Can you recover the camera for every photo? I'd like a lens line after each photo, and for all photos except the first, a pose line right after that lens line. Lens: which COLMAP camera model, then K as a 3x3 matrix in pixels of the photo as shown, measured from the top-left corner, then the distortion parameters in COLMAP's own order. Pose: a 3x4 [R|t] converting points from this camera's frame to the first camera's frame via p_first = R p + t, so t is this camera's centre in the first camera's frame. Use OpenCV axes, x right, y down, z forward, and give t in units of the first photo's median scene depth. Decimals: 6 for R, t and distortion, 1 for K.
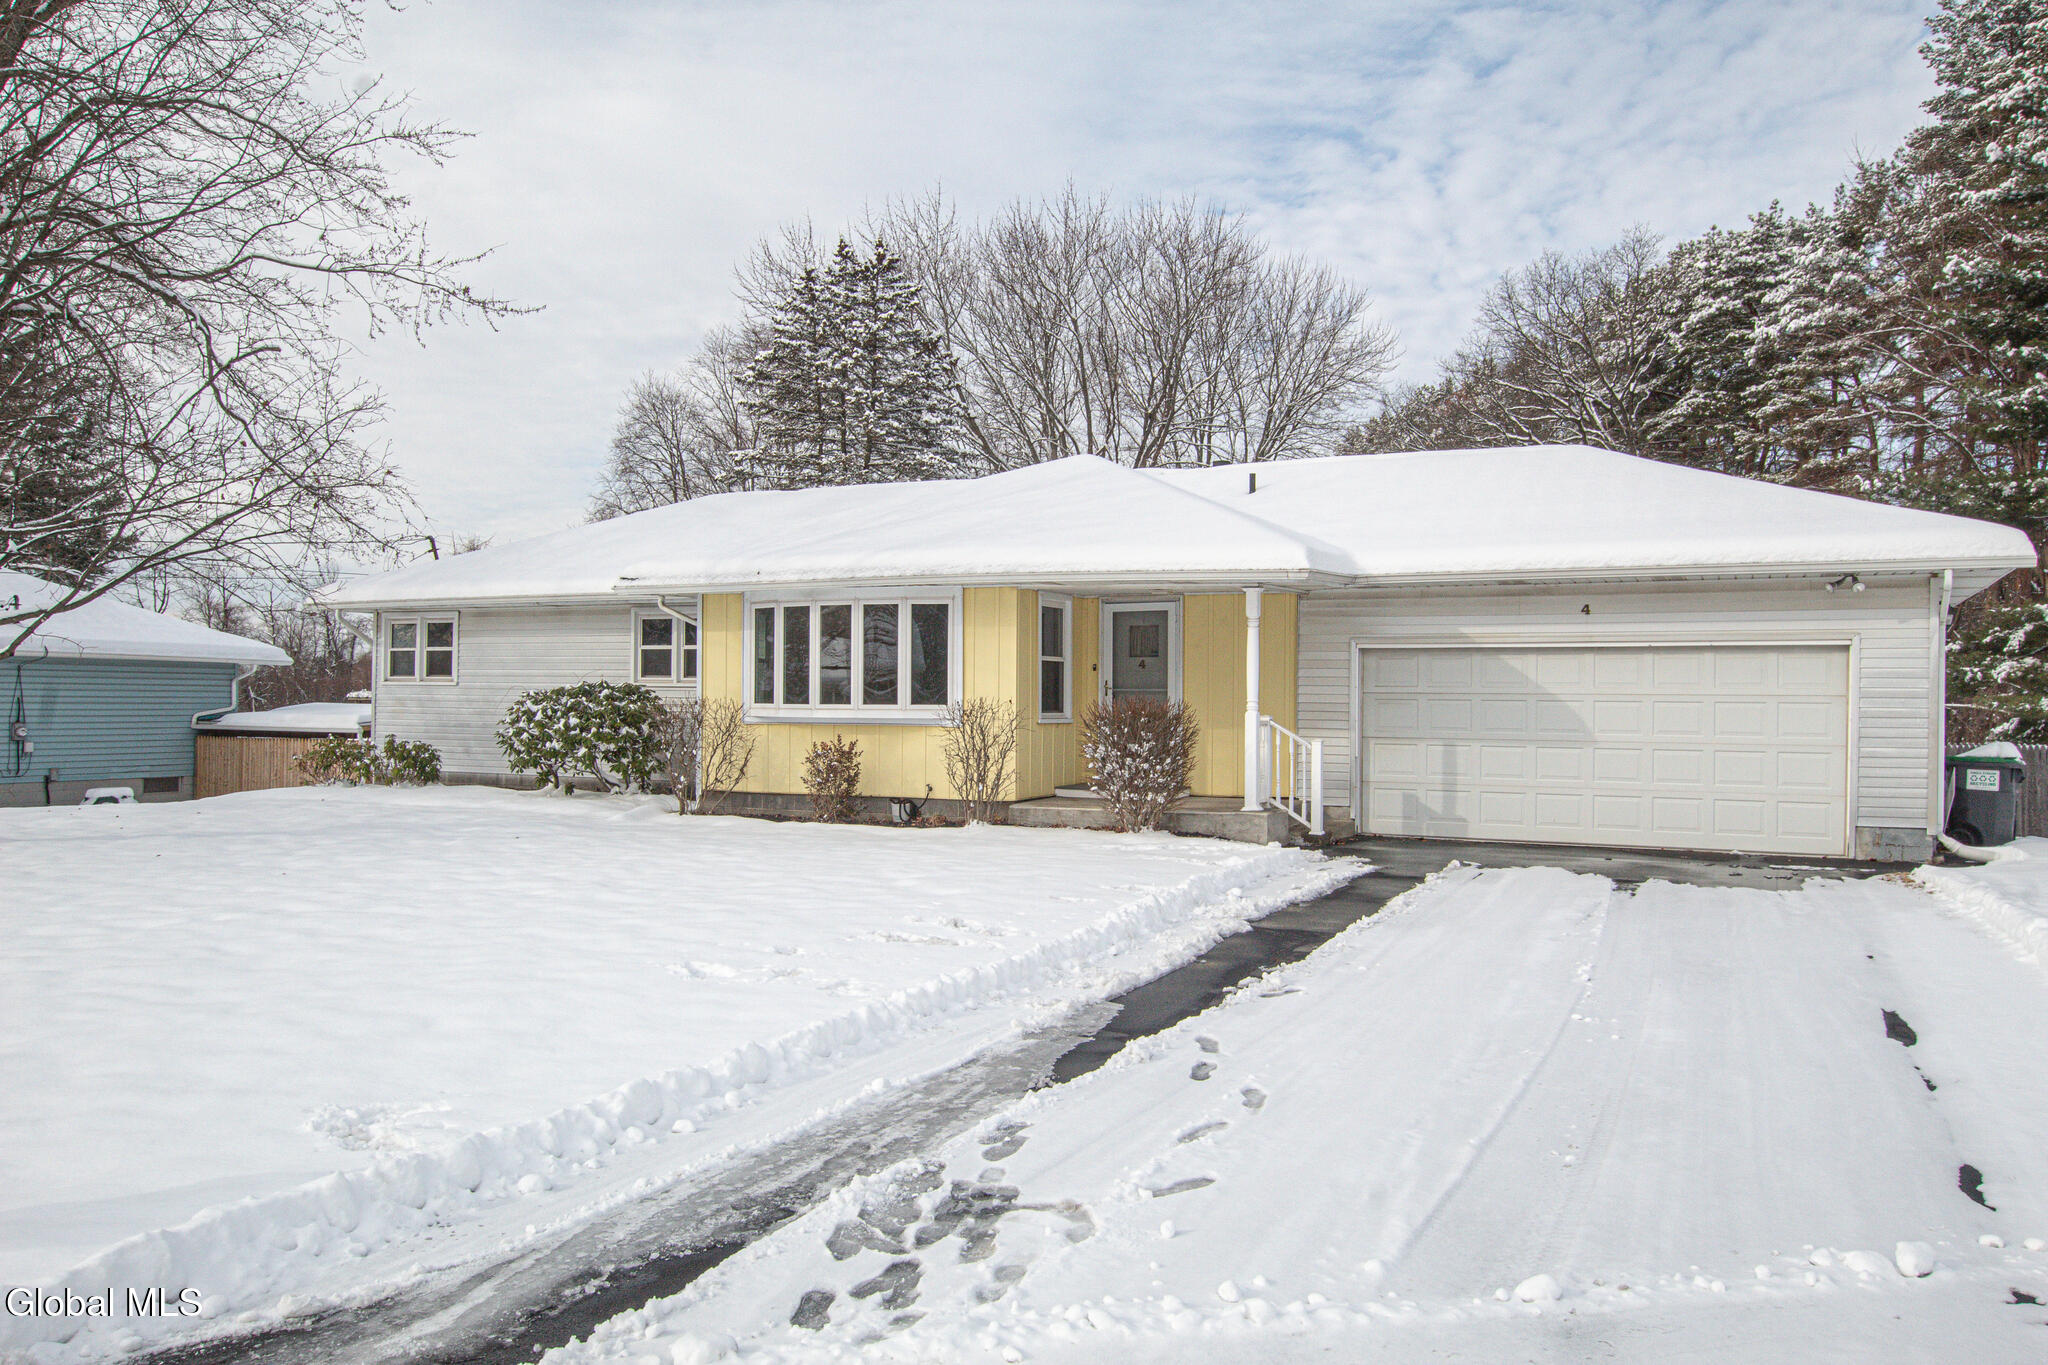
lens RADIAL K [[1568.4, 0, 1024.9], [0, 1568.4, 688.5], [0, 0, 1]] dist [0.000594, 0.014049]
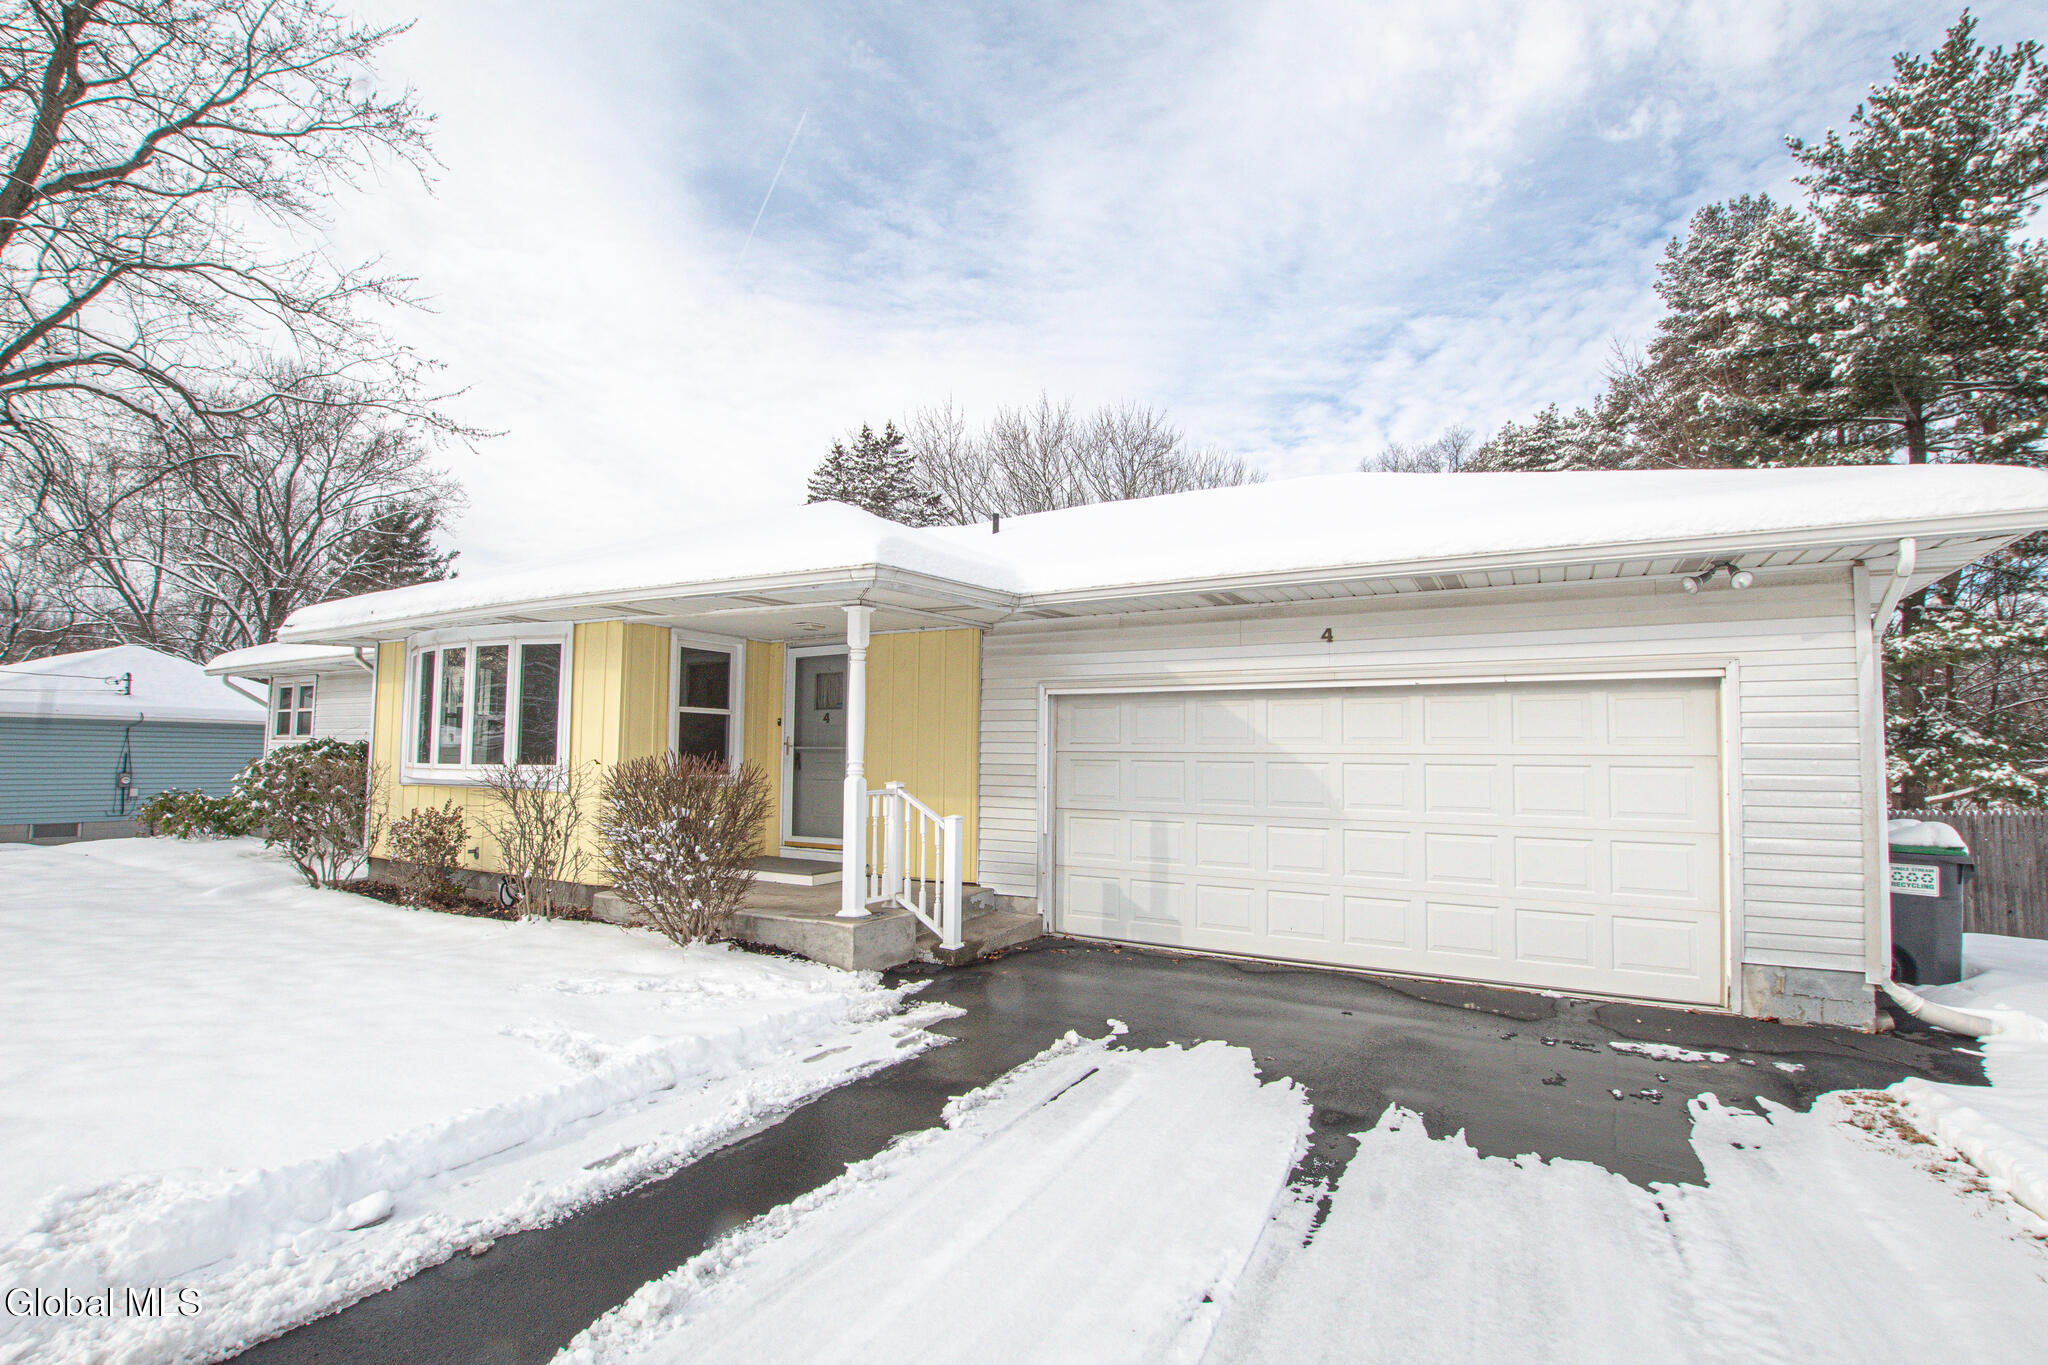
lens RADIAL K [[942.5, 0, 1031.7], [0, 942.5, 695.8], [0, 0, 1]] dist [-0.035590, 0.007040]
pose [[0.997654, -0.002511, -0.068412, 0.235827], [-0.001423, 0.998350, -0.057400, 0.001981], [0.068444, 0.057362, 0.996005, 0.528275]]
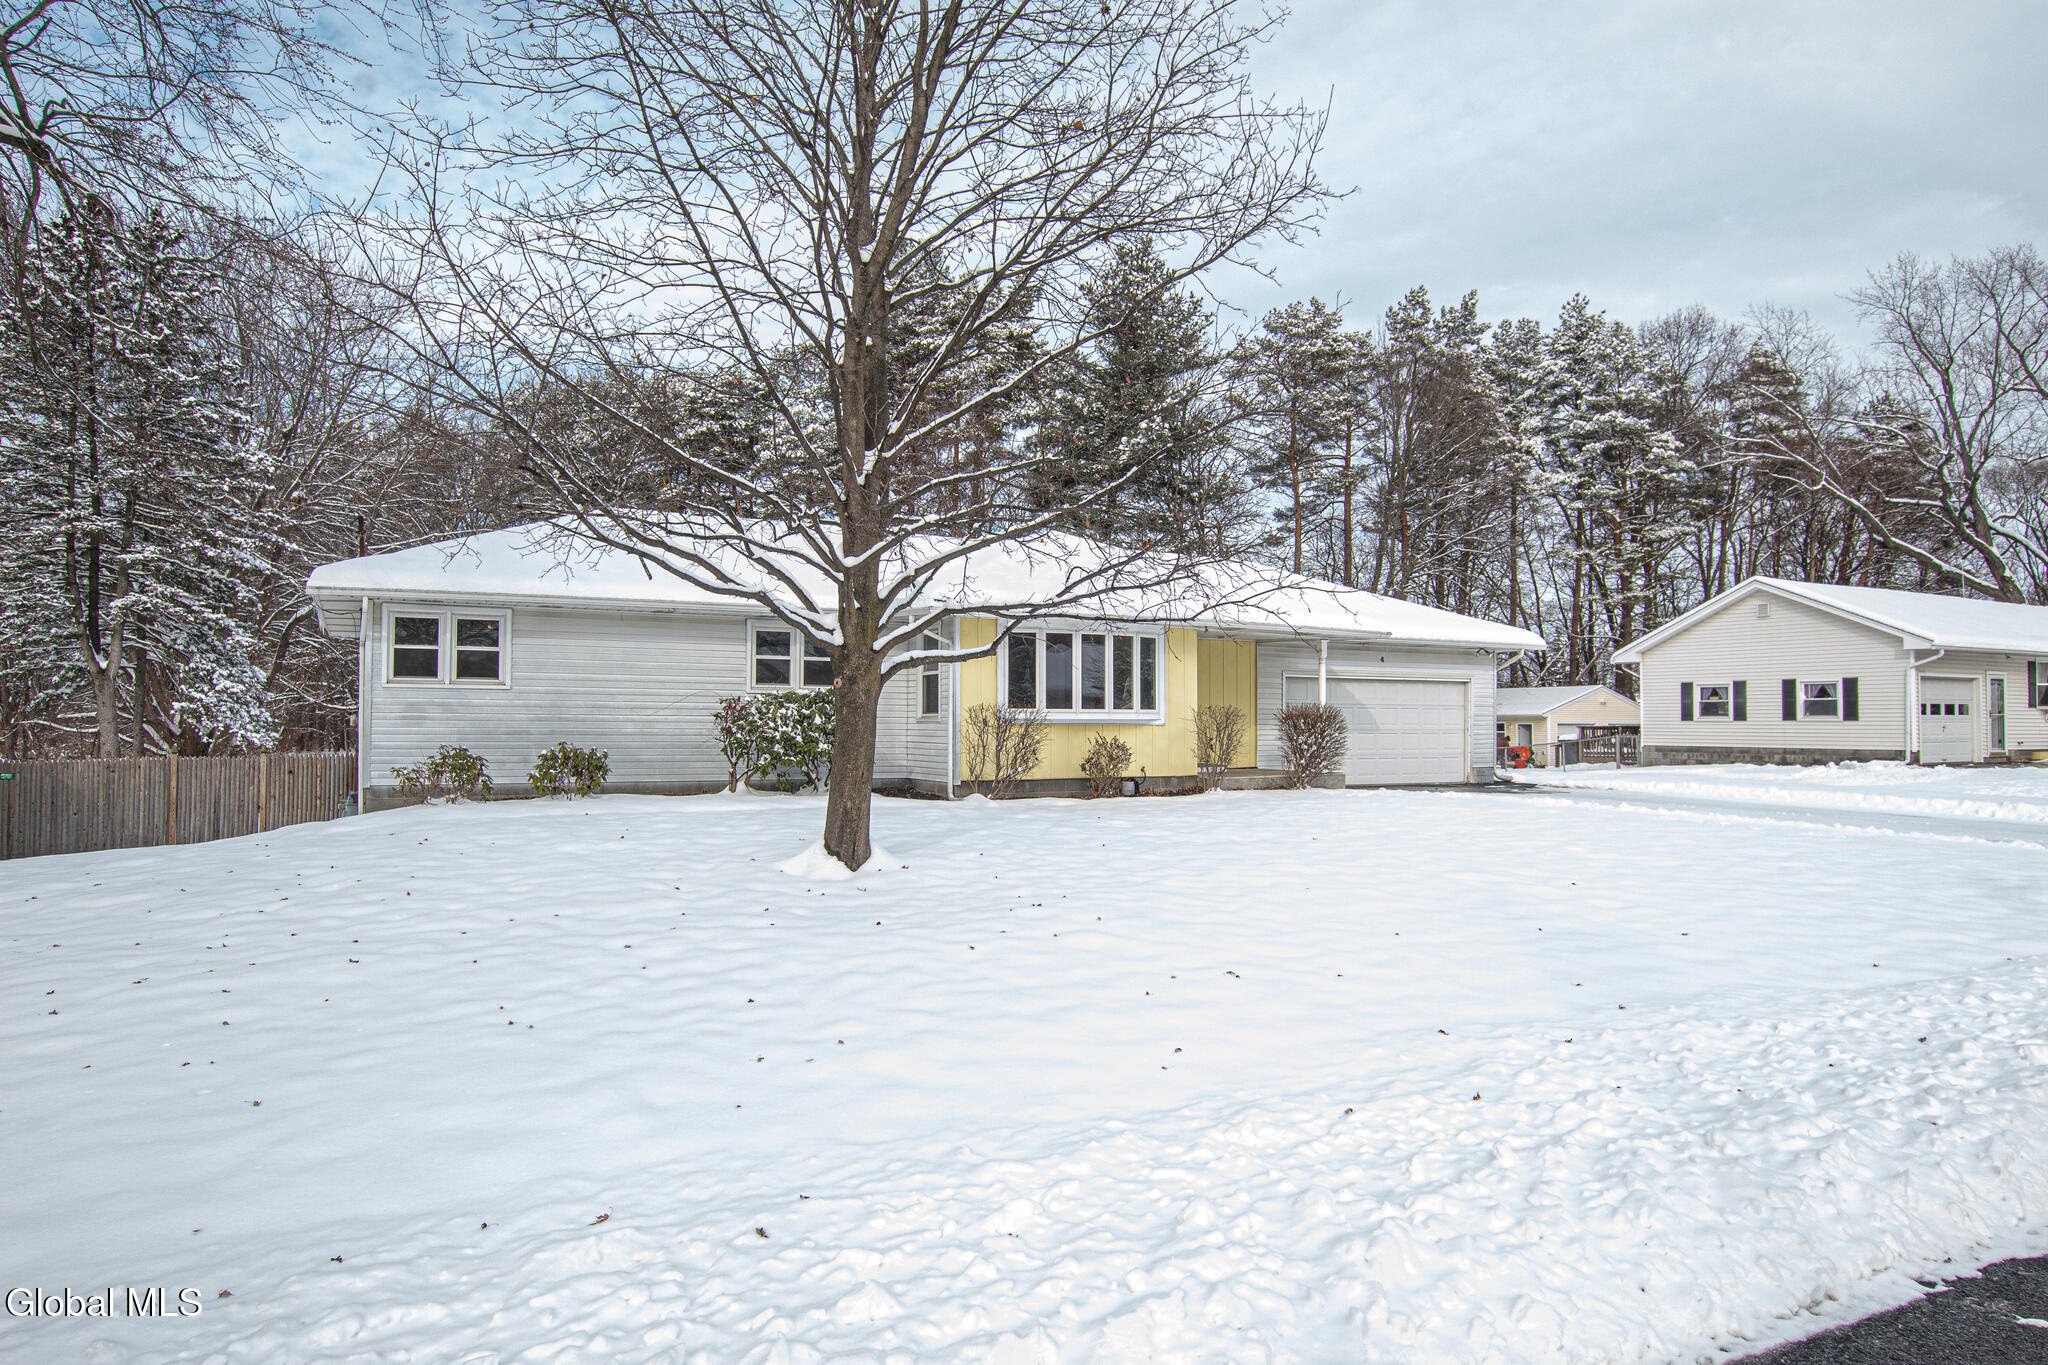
lens RADIAL K [[1223.1, 0, 1020.8], [0, 1223.1, 689.9], [0, 0, 1]] dist [-0.003263, -0.000099]
pose [[0.593857, 0.015979, 0.804412, -1.010949], [-0.004729, 0.999855, -0.016371, 0.011429], [-0.804557, 0.005918, 0.593846, 0.446765]]
